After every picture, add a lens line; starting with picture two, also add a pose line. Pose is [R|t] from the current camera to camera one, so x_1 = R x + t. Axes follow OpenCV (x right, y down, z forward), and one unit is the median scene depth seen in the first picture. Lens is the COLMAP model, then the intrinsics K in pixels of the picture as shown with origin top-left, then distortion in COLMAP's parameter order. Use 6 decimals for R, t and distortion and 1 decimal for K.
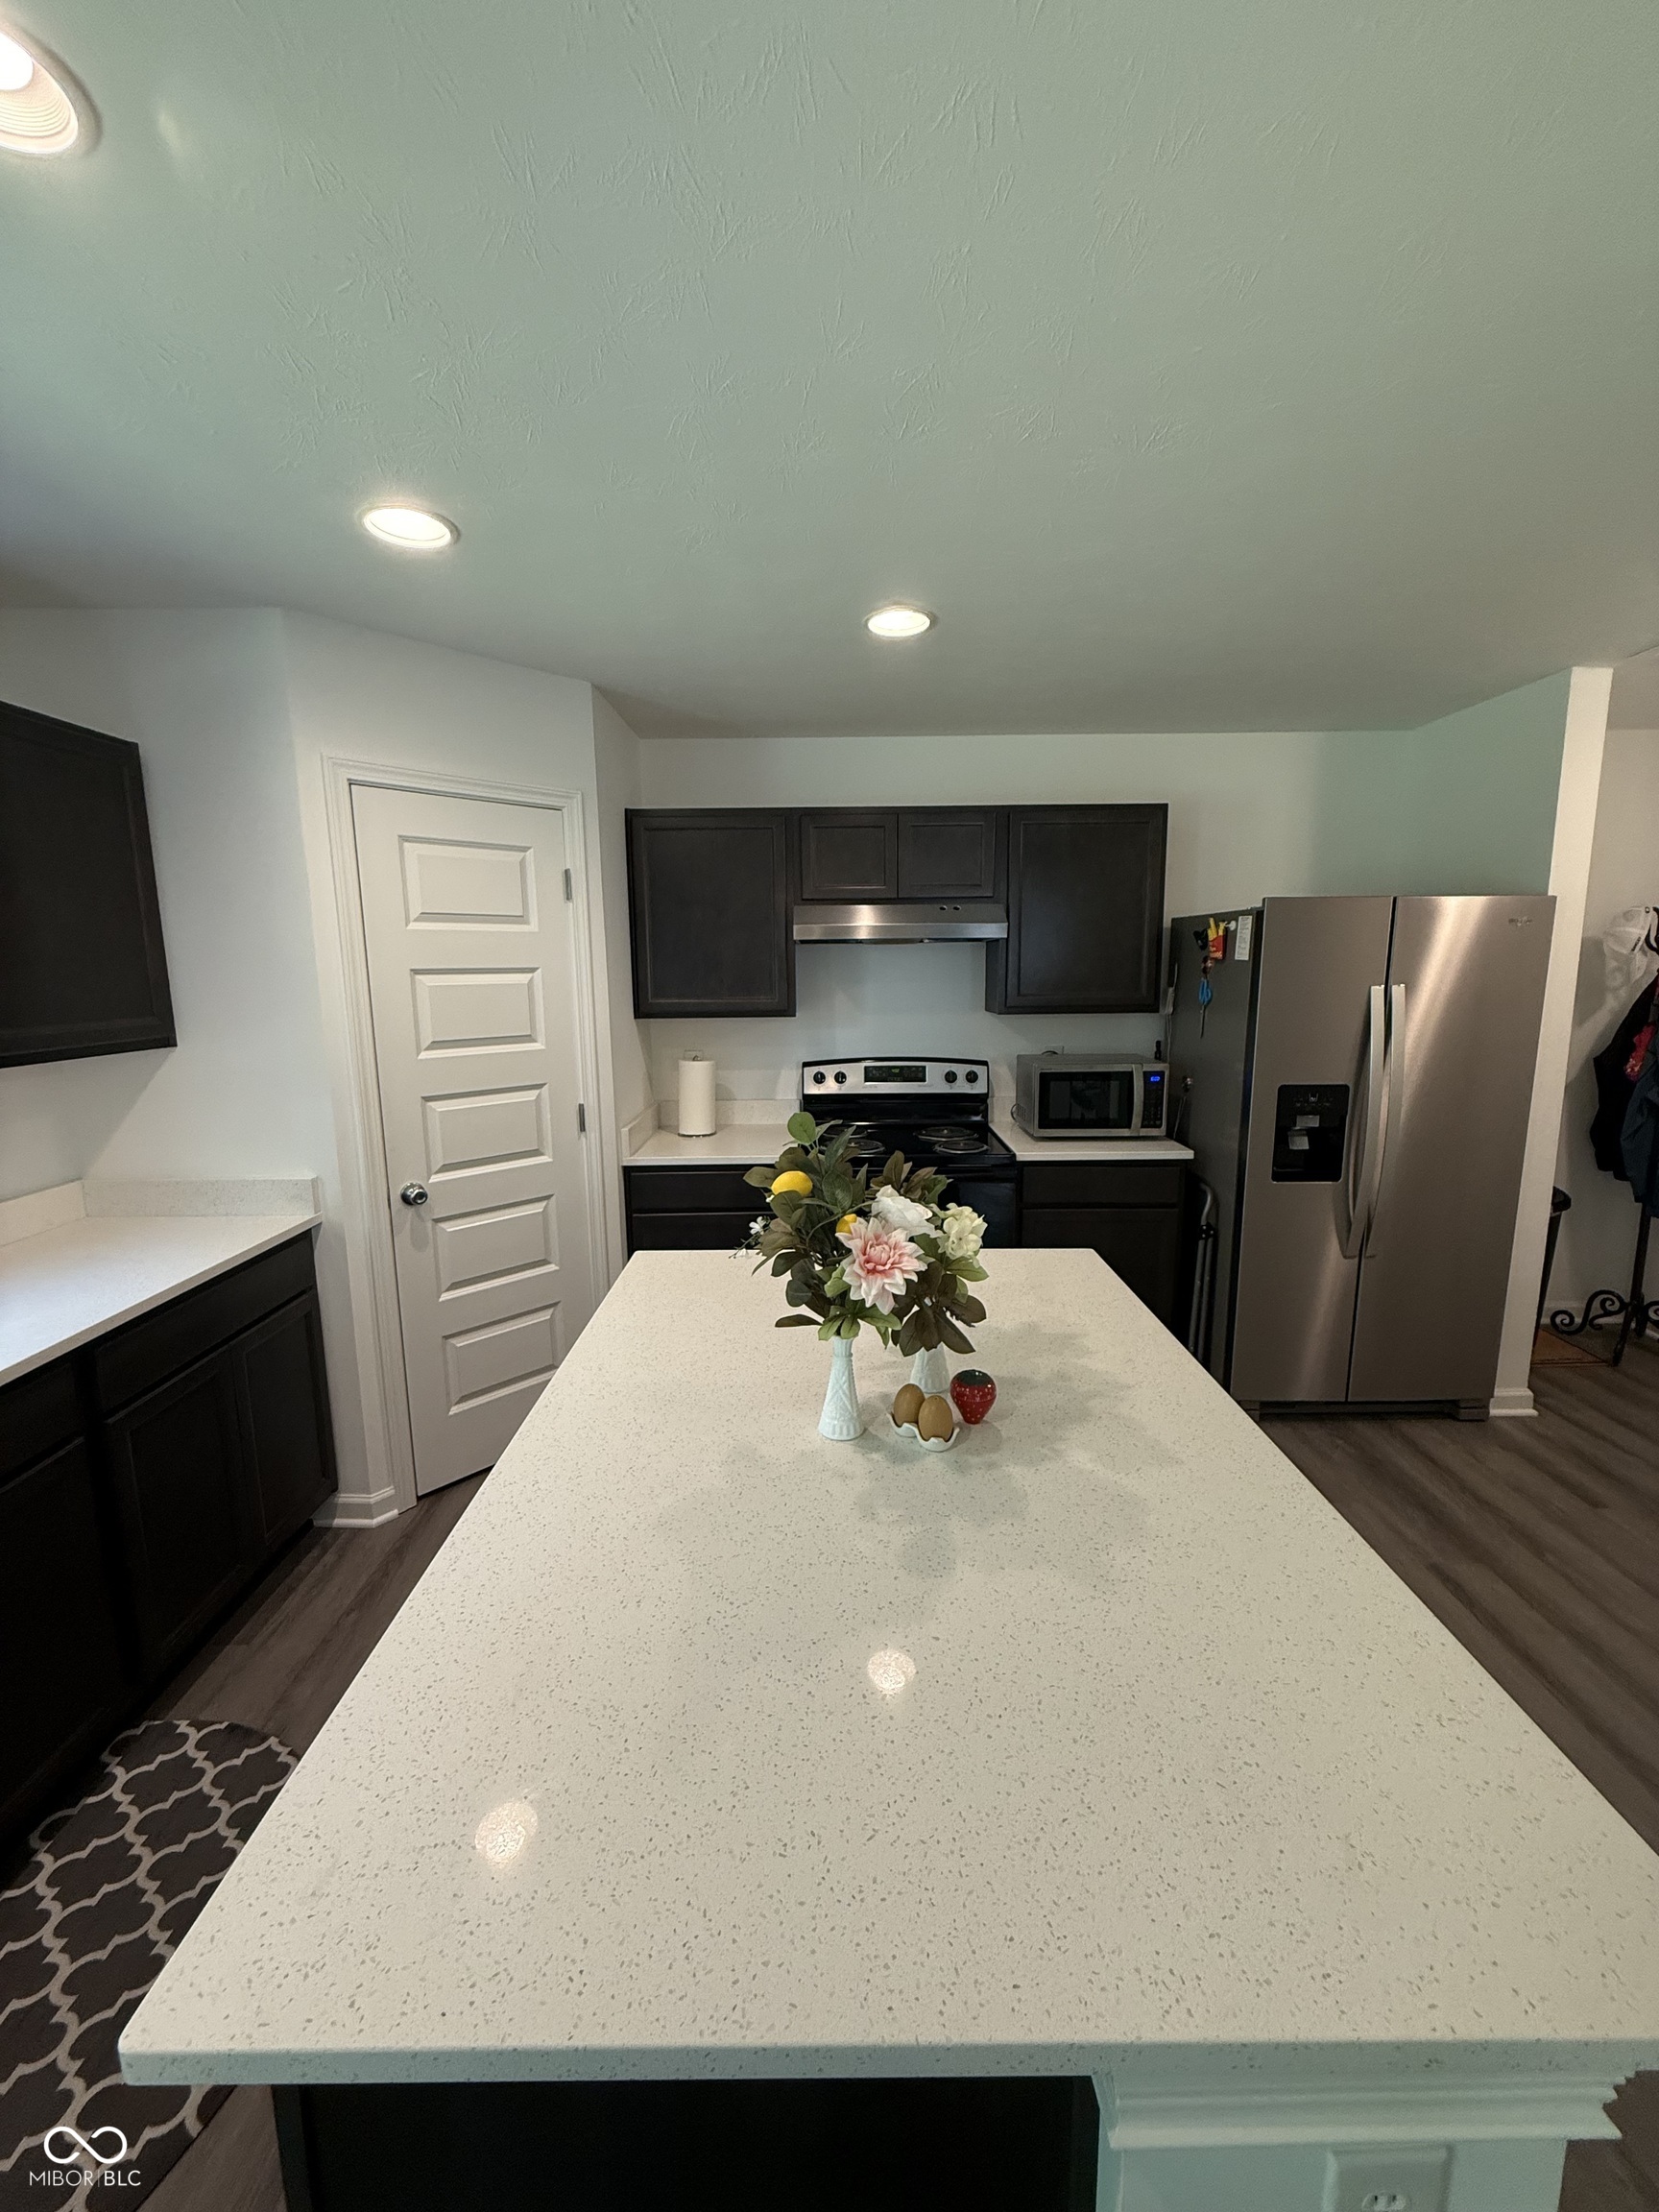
lens RADIAL K [[886.9, 0, 826.1], [0, 886.9, 1113.2], [0, 0, 1]] dist [-0.000694, 0.000622]
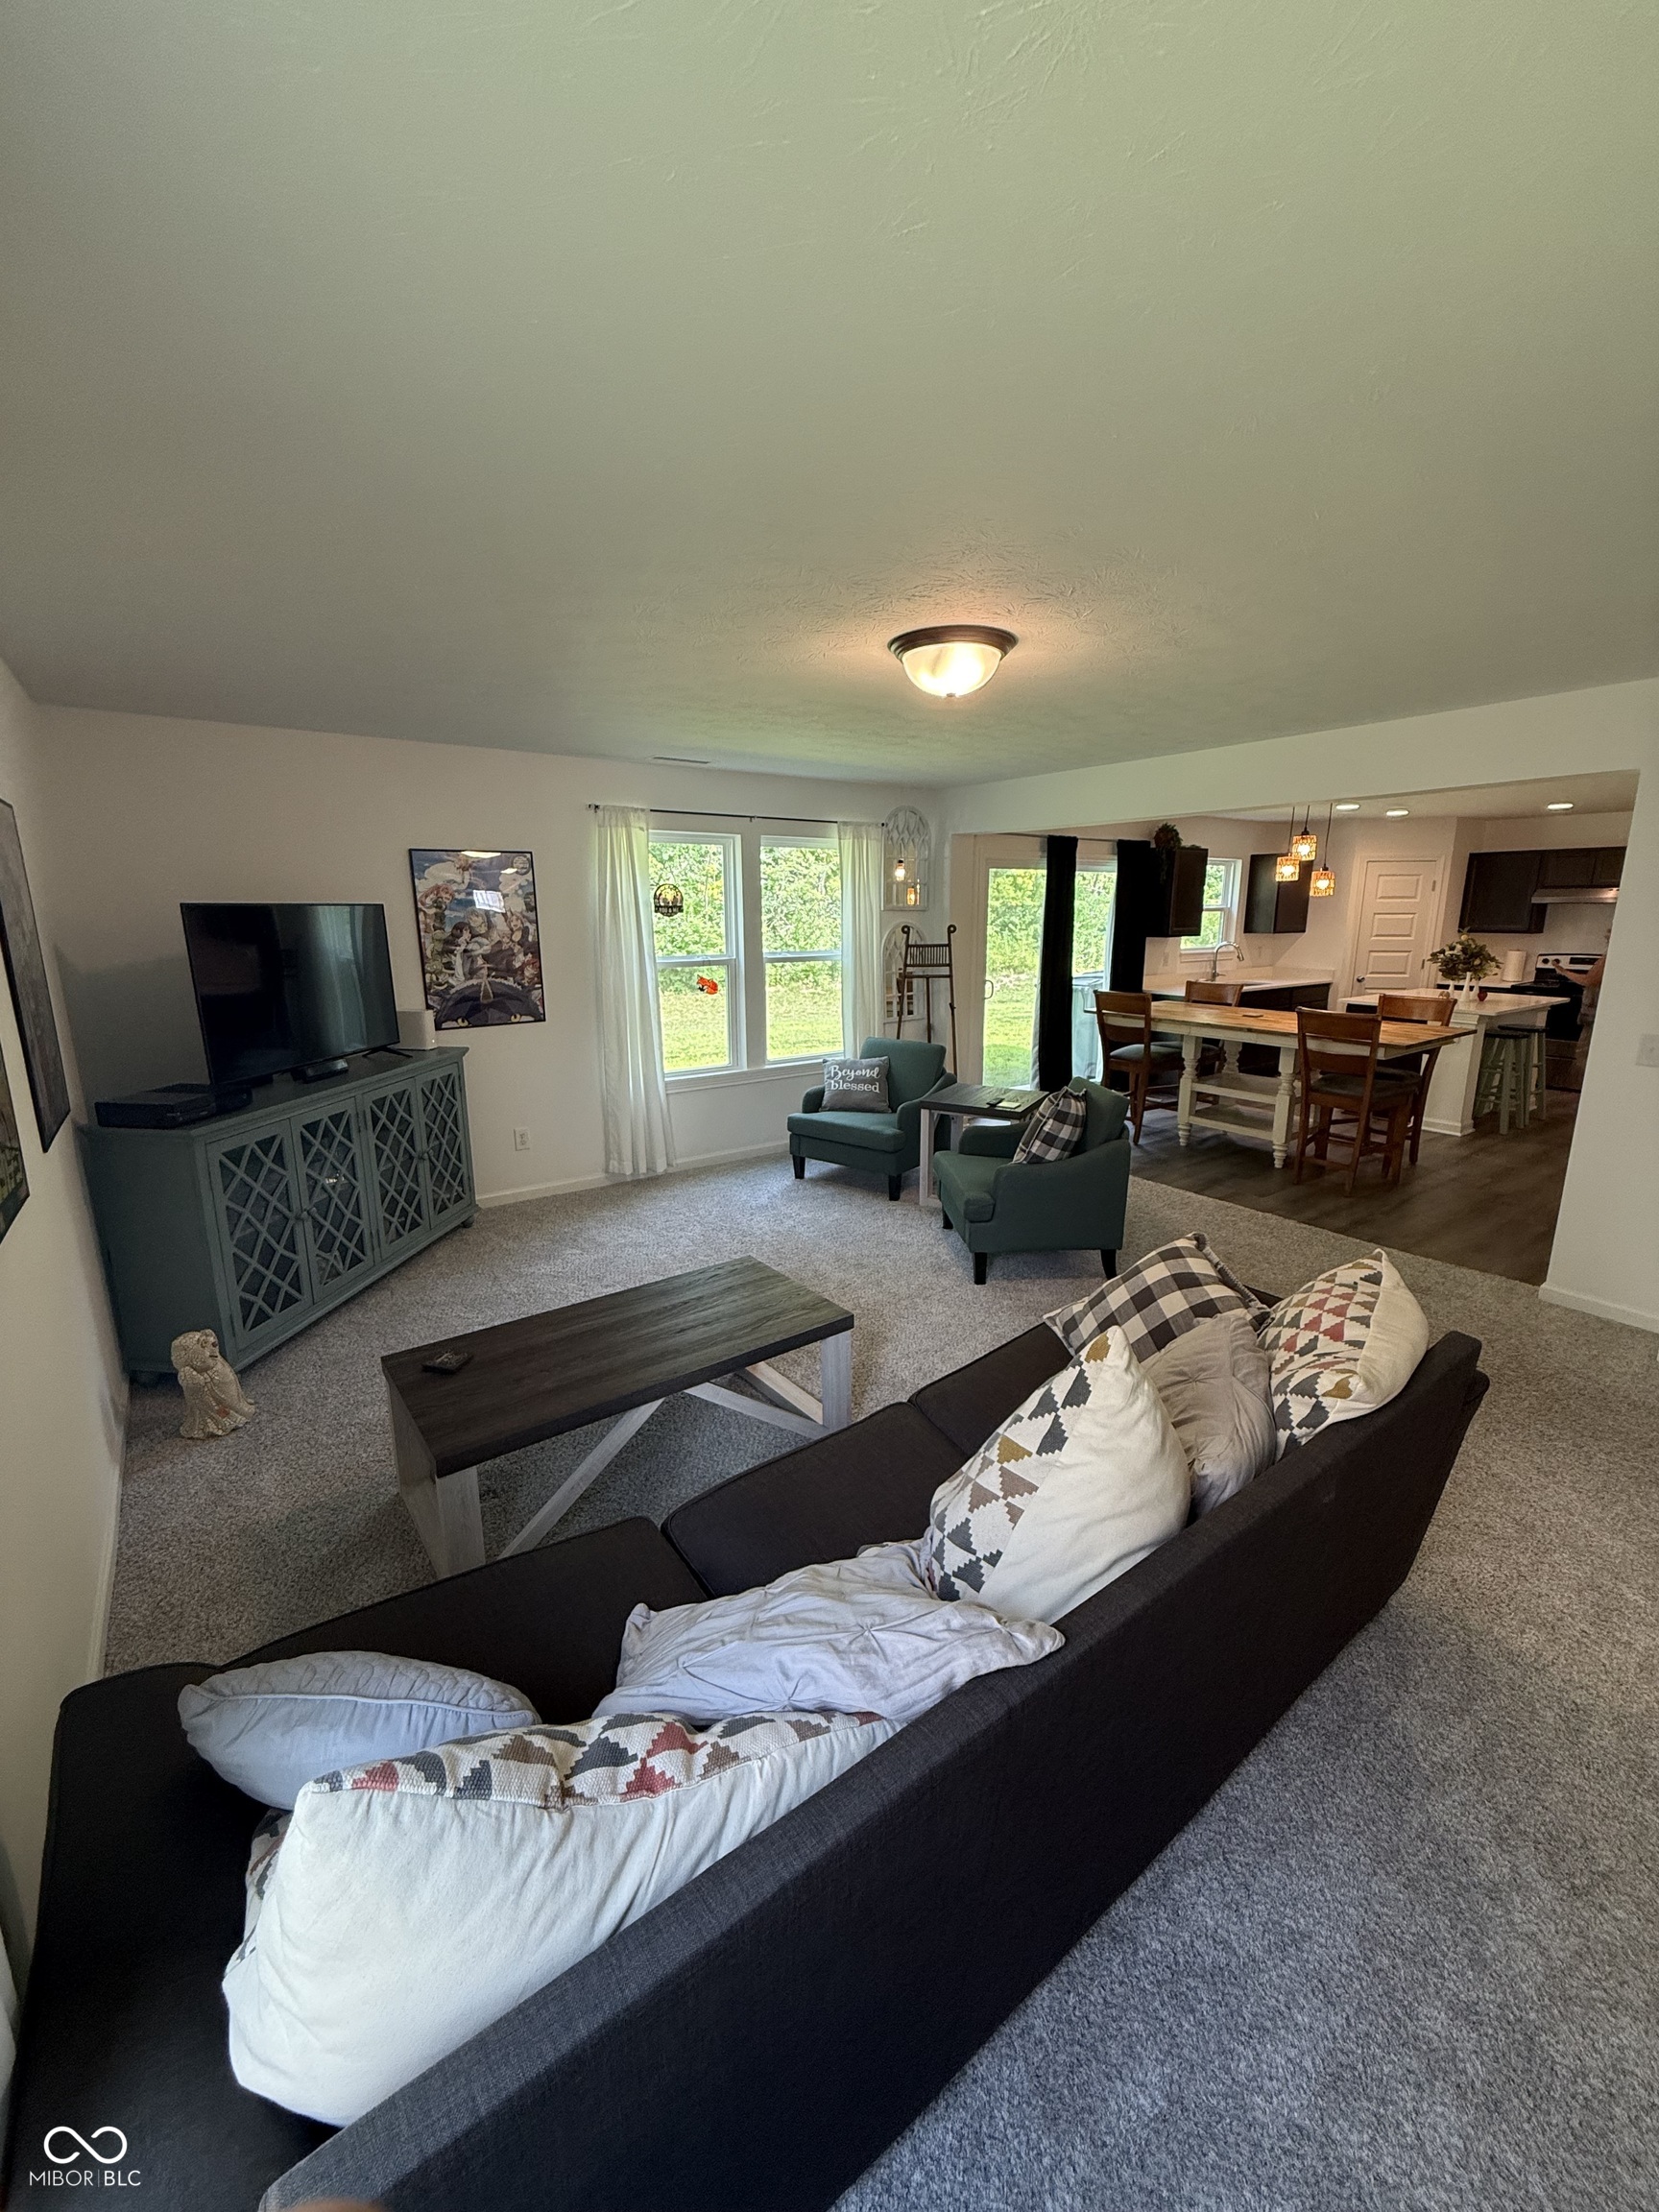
lens RADIAL K [[886.9, 0, 823.7], [0, 886.9, 1108.0], [0, 0, 1]] dist [-0.000694, 0.000622]
pose [[0.576677, 0.186875, -0.795312, 1.025252], [-0.137173, 0.981815, 0.131234, 0.365814], [0.805374, 0.033415, 0.591825, -2.373067]]
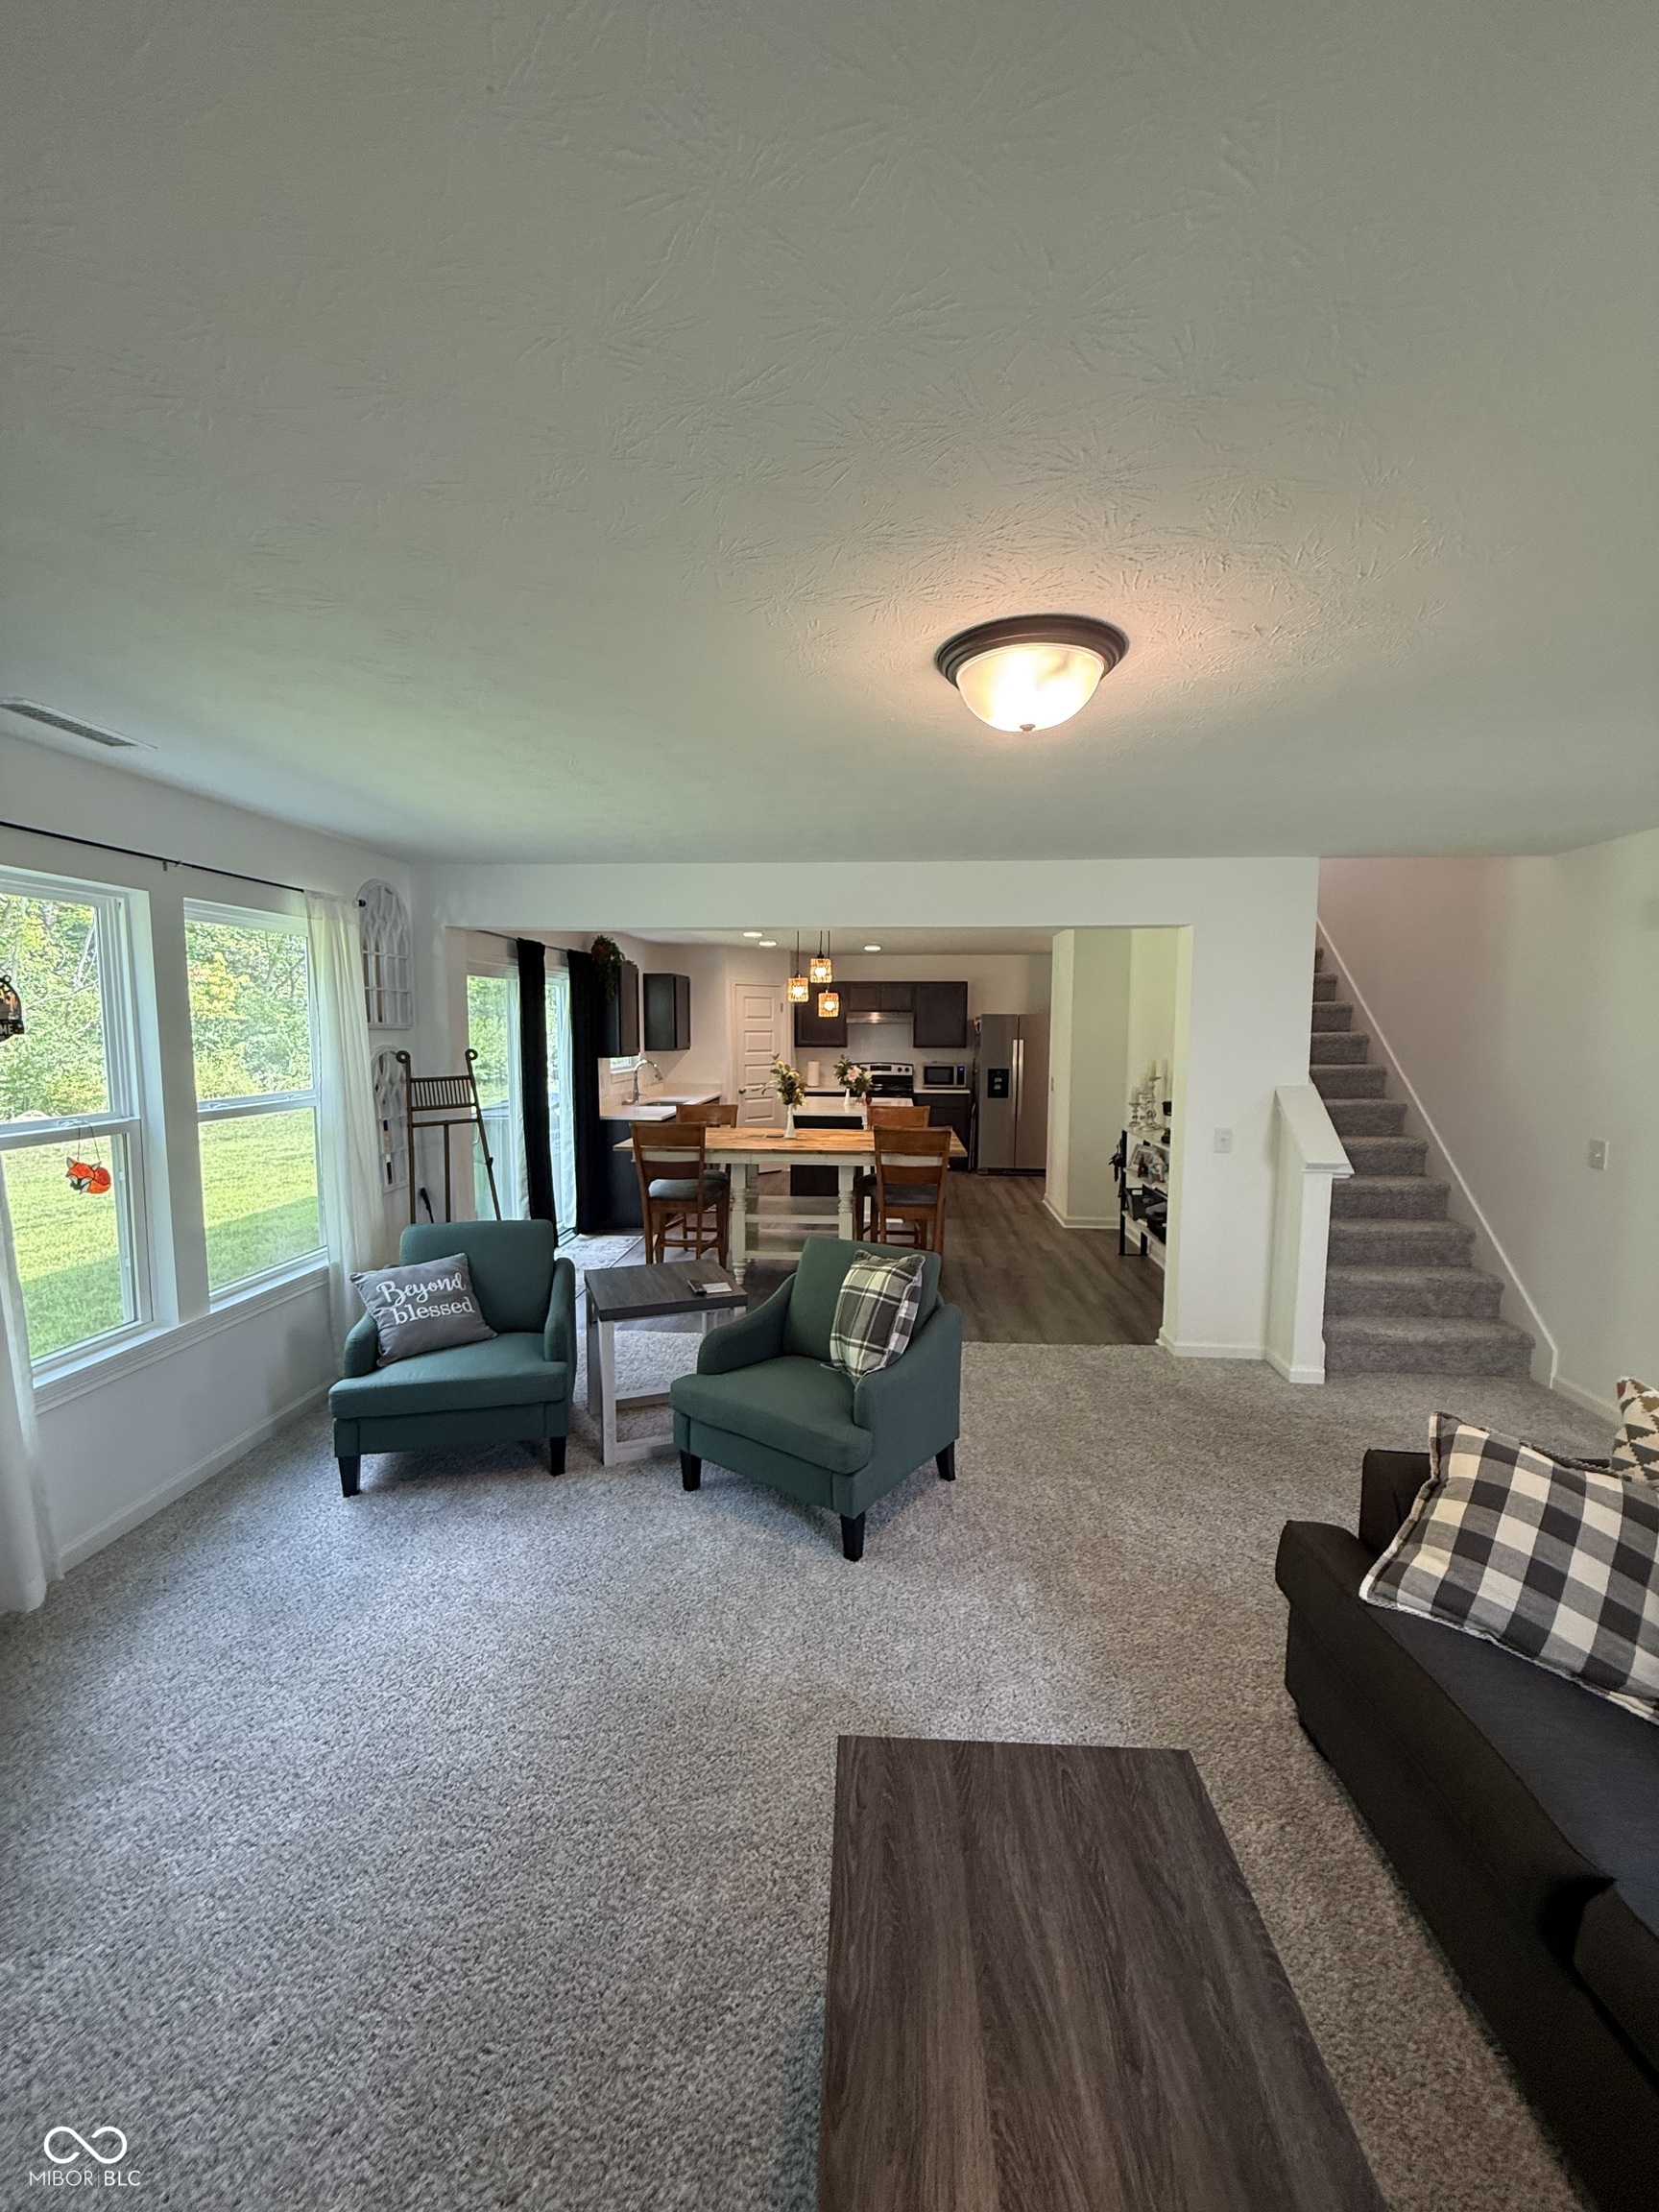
lens RADIAL K [[886.9, 0, 834.4], [0, 886.9, 1107.5], [0, 0, 1]] dist [-0.000694, 0.000622]
pose [[0.997306, 0.022082, -0.069946, 0.162963], [-0.027041, 0.997127, -0.070754, 0.362356], [0.068183, 0.072455, 0.995038, -2.348121]]
